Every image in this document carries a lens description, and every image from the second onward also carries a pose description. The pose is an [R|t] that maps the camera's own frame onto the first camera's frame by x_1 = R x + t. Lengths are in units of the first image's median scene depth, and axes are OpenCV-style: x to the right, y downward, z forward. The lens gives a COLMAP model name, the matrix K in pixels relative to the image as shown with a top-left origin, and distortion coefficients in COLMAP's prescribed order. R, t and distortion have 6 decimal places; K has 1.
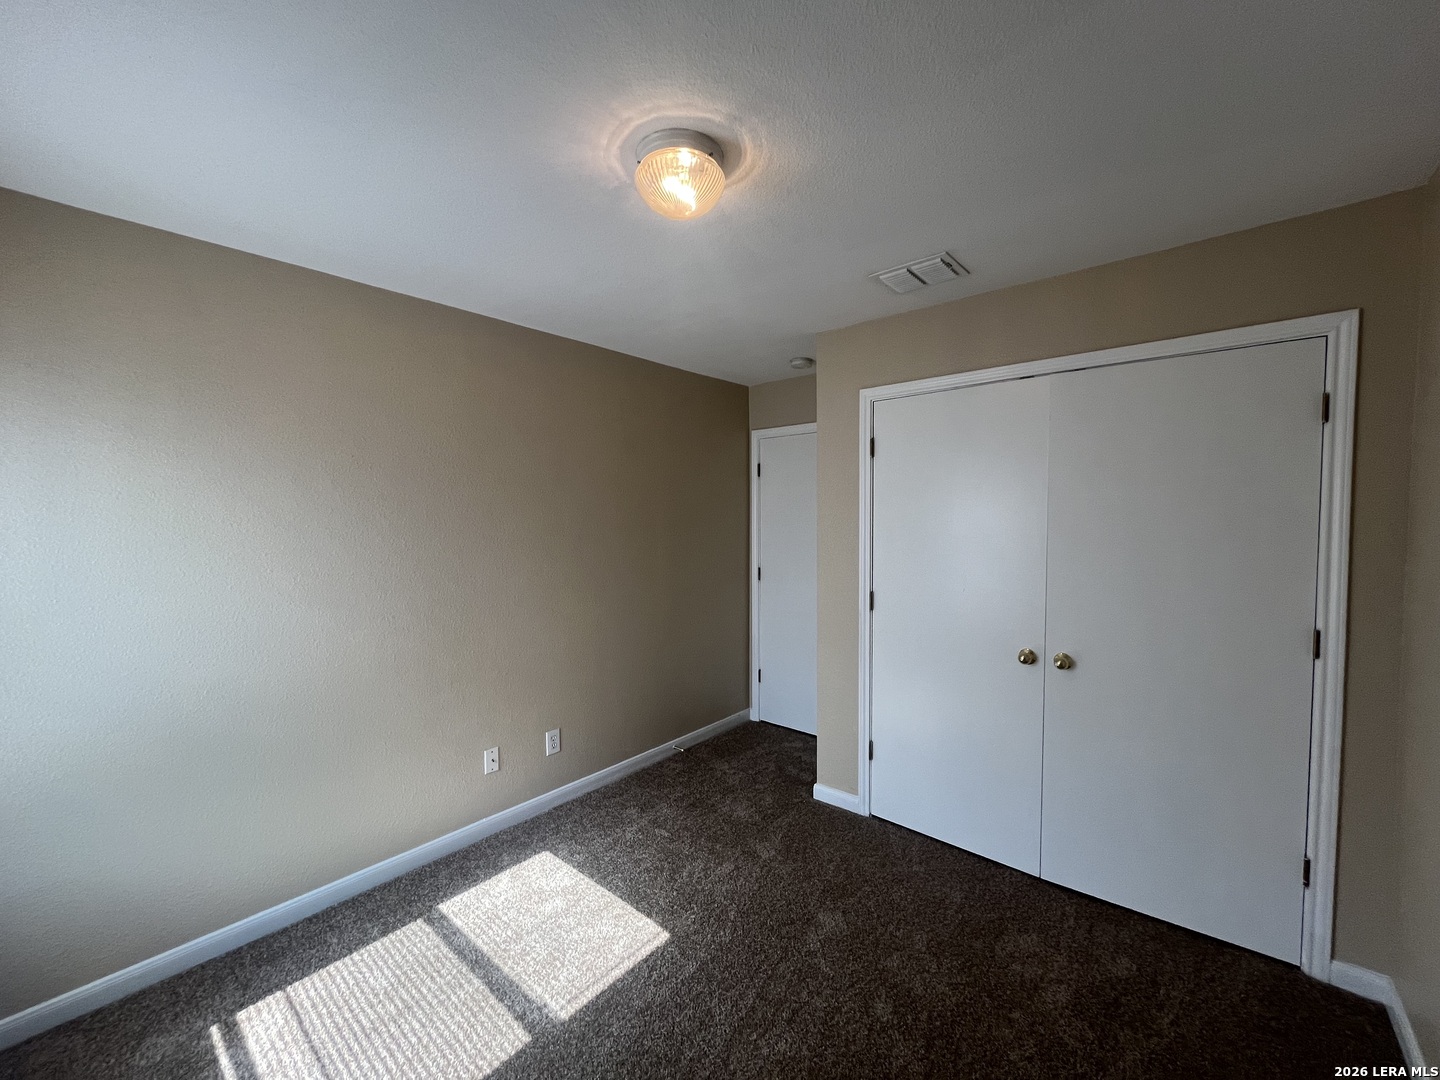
lens RADIAL K [[578.9, 0, 717.7], [0, 578.9, 544.4], [0, 0, 1]] dist [-0.001874, -0.000553]
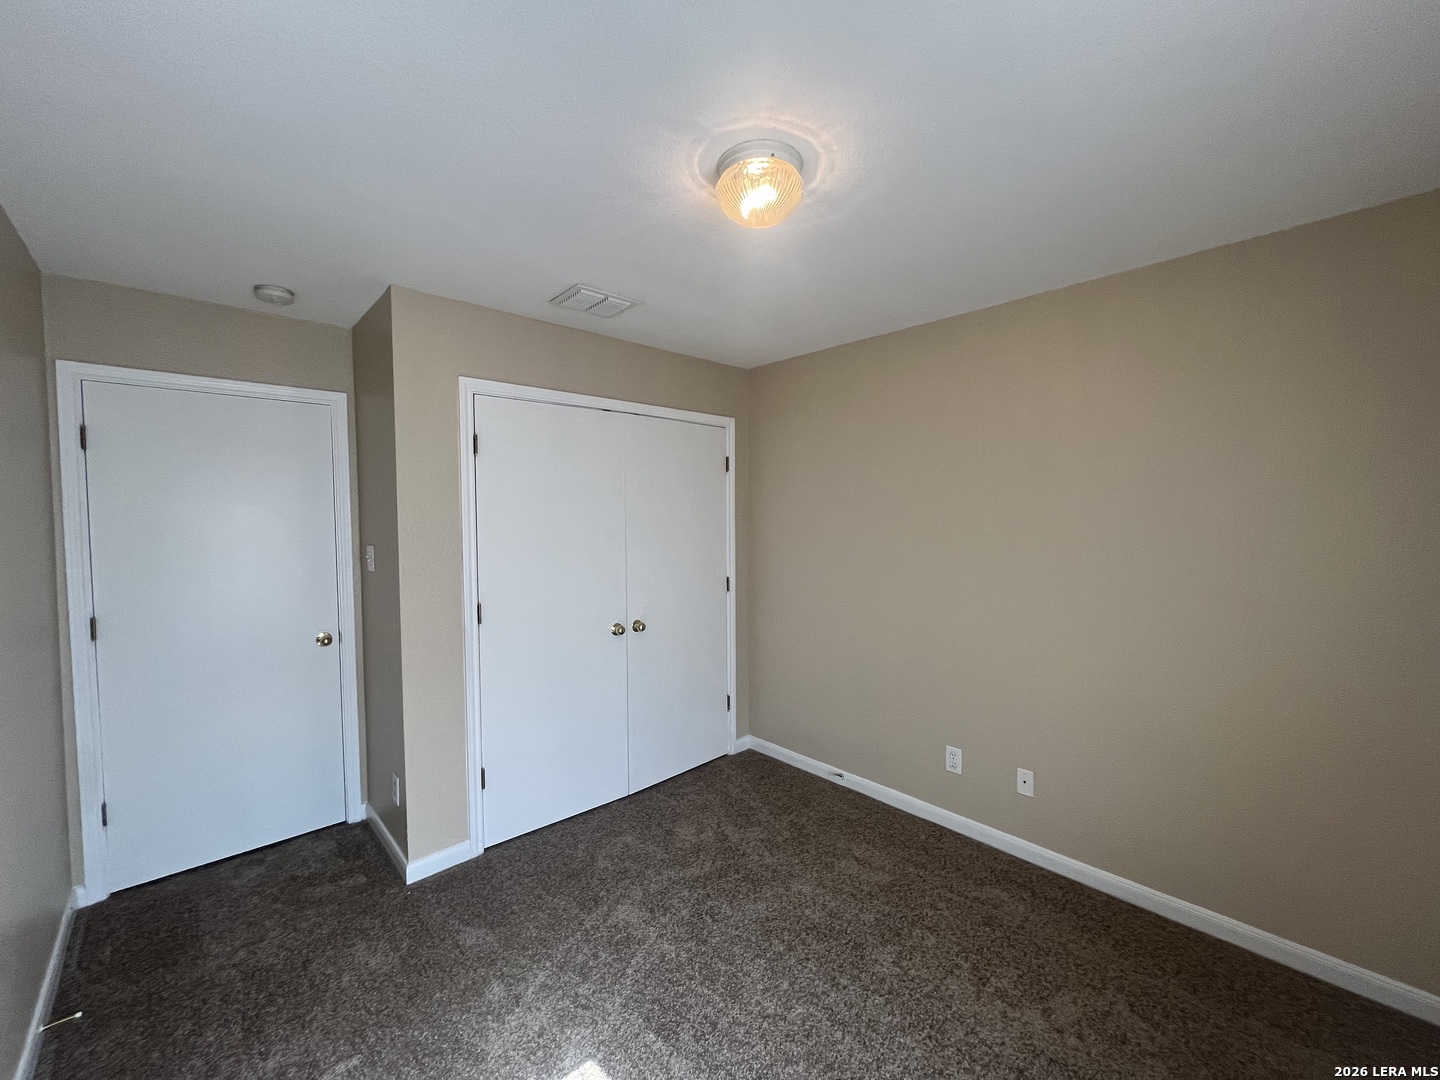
lens RADIAL K [[578.9, 0, 715.6], [0, 578.9, 537.5], [0, 0, 1]] dist [-0.001874, -0.000553]
pose [[0.112673, -0.035897, 0.992983, -0.711293], [0.050846, 0.998246, 0.030318, -0.036462], [-0.992330, 0.047073, 0.114301, 0.635543]]
